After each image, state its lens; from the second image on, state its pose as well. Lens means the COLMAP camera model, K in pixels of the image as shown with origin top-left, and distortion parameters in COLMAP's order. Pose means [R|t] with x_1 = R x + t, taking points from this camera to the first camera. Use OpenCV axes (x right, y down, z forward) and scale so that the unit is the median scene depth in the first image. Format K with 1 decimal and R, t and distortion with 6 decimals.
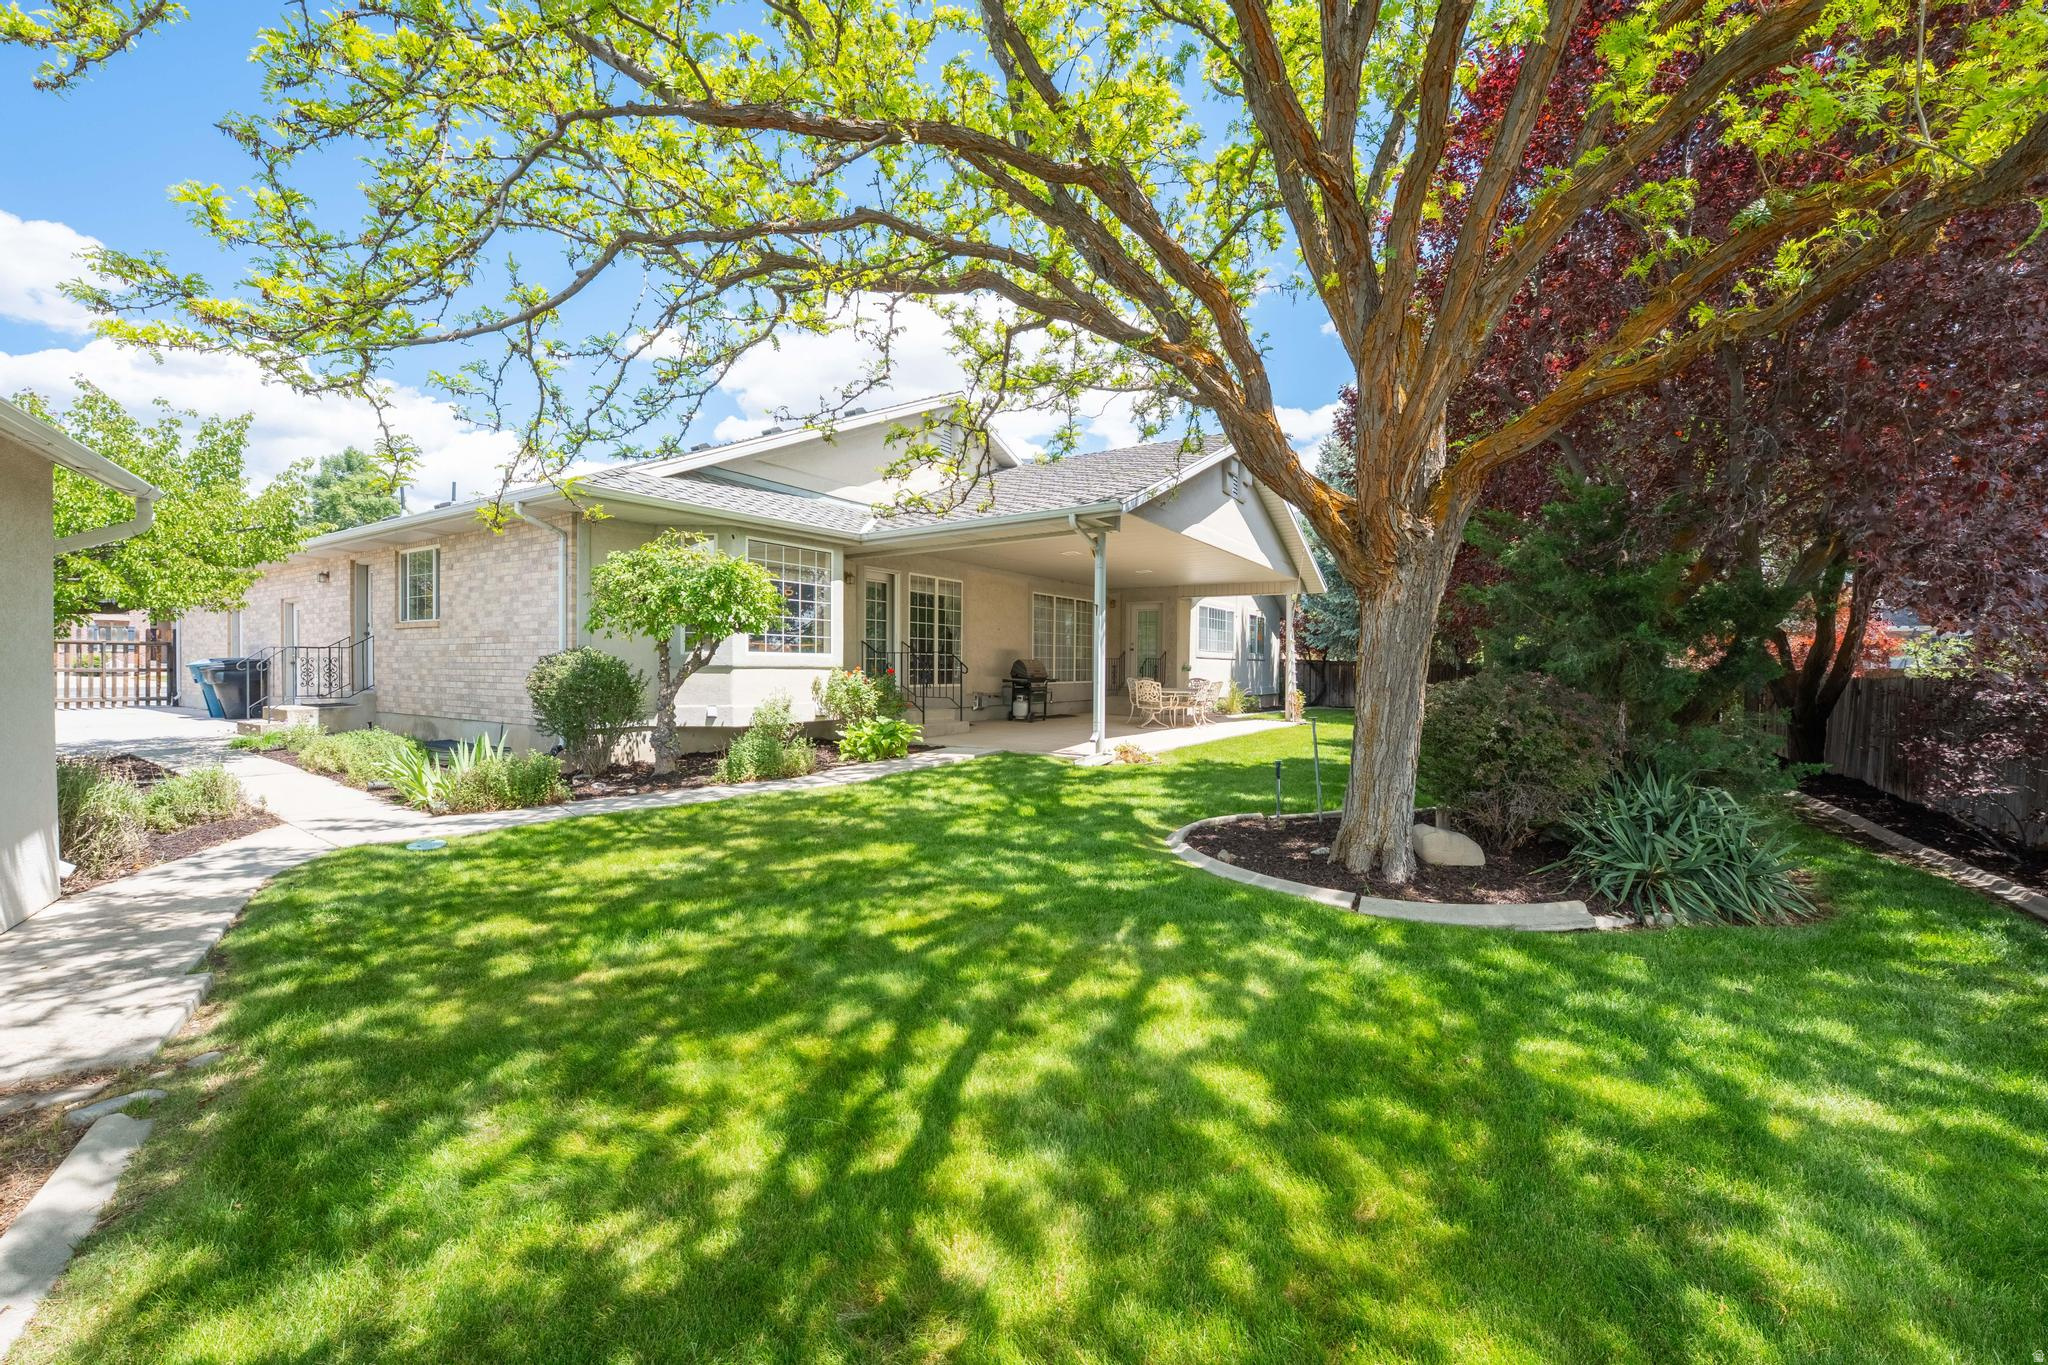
lens RADIAL K [[806.9, 0, 1023.4], [0, 806.9, 682.1], [0, 0, 1]] dist [-0.003555, -0.000245]
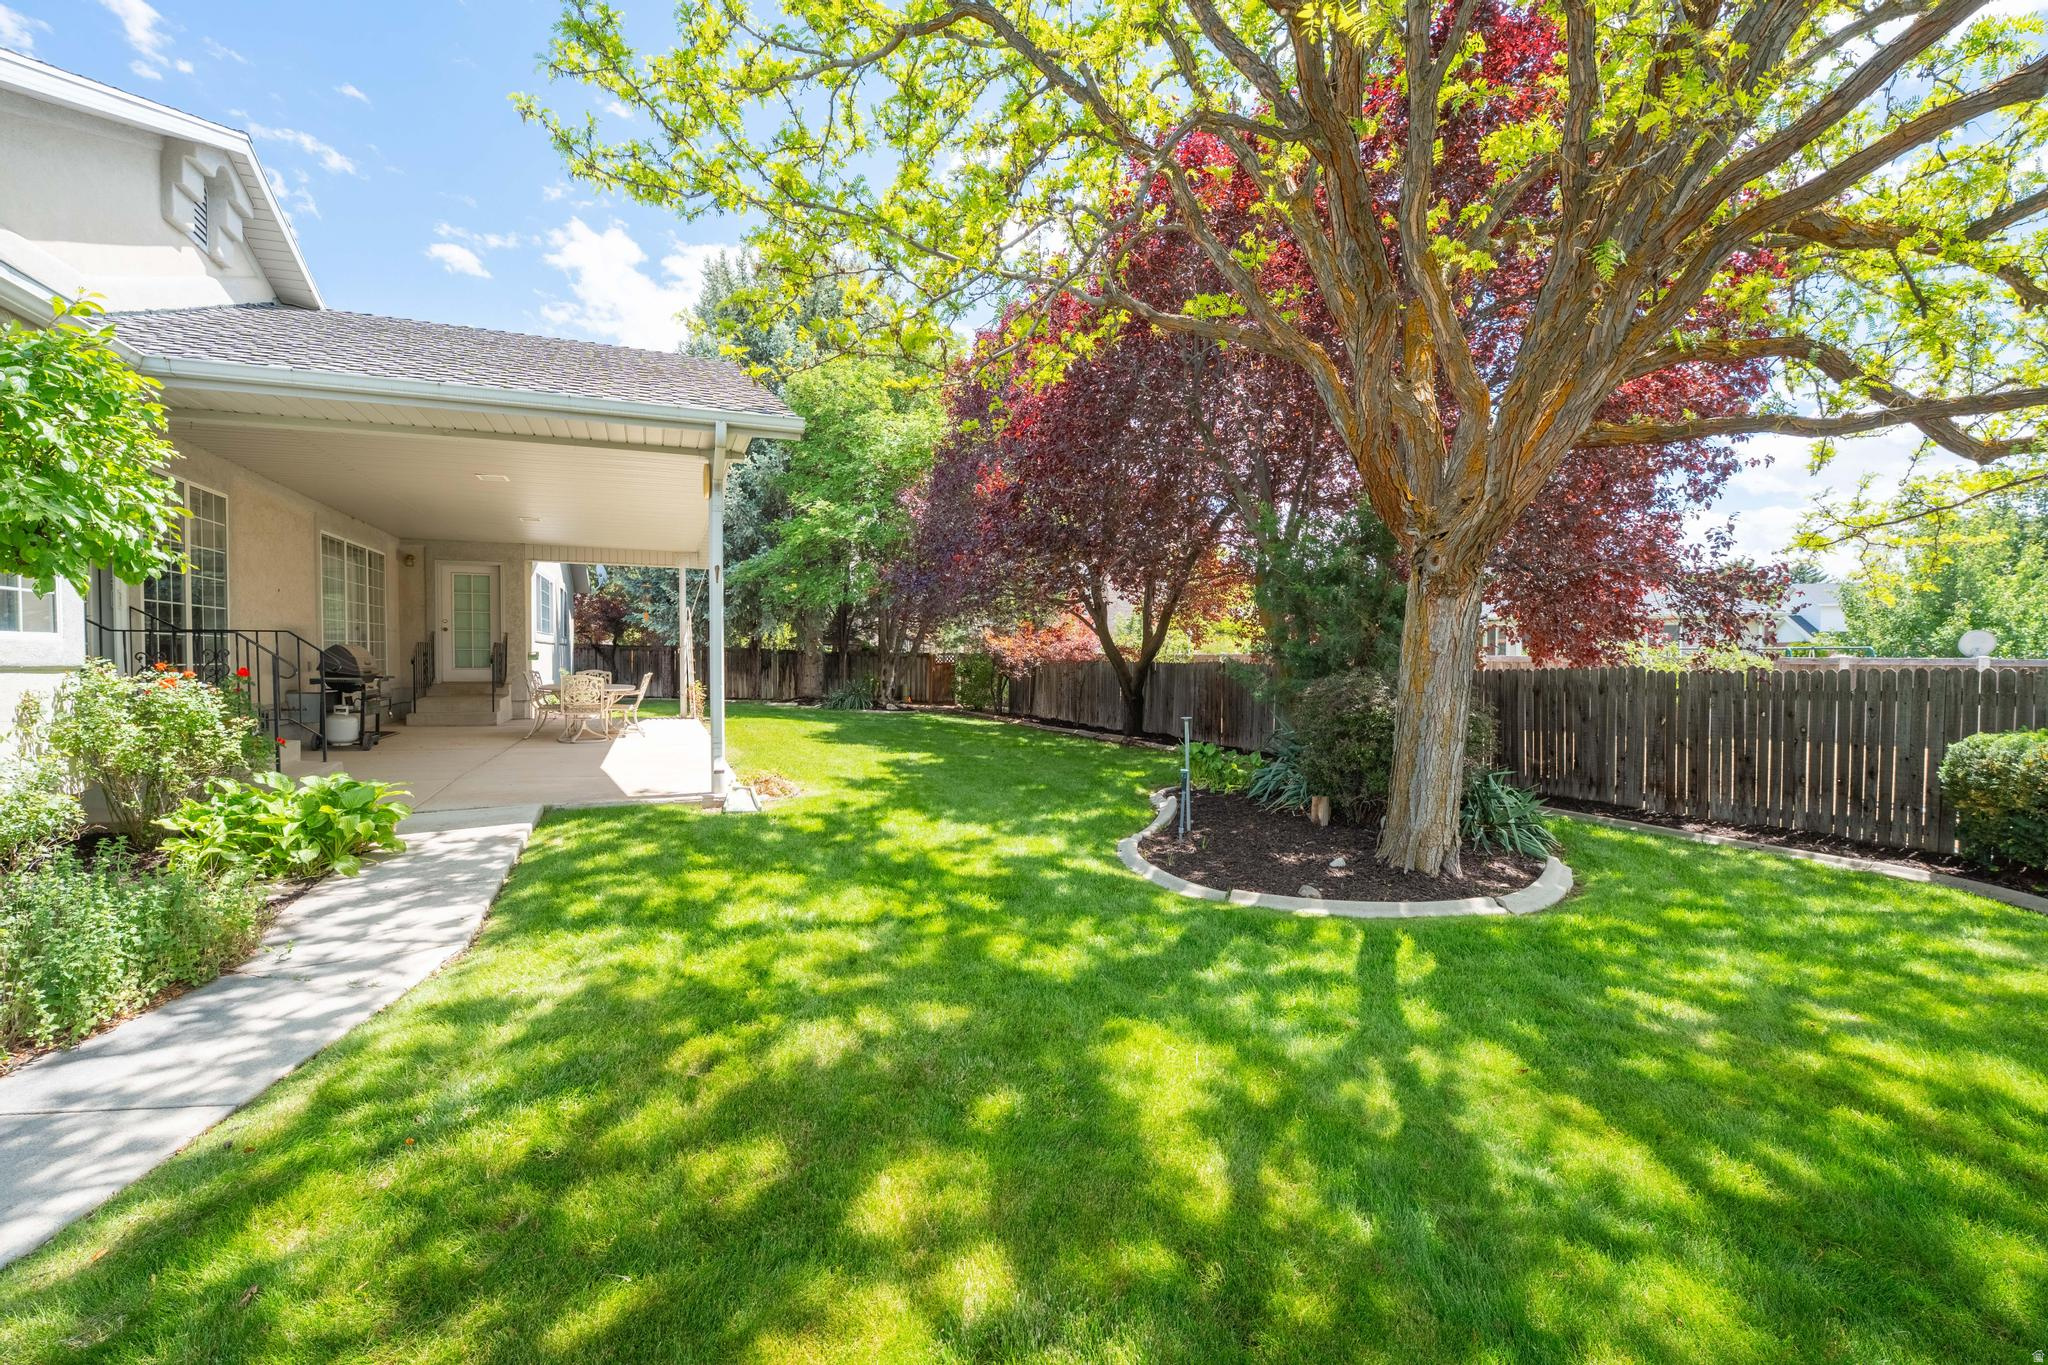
lens RADIAL K [[806.9, 0, 1025.9], [0, 806.9, 674.7], [0, 0, 1]] dist [-0.003555, -0.000245]
pose [[0.569615, -0.023083, 0.821587, -0.258564], [0.012753, 0.999733, 0.019246, -0.012842], [-0.821812, -0.000485, 0.569758, 0.322103]]
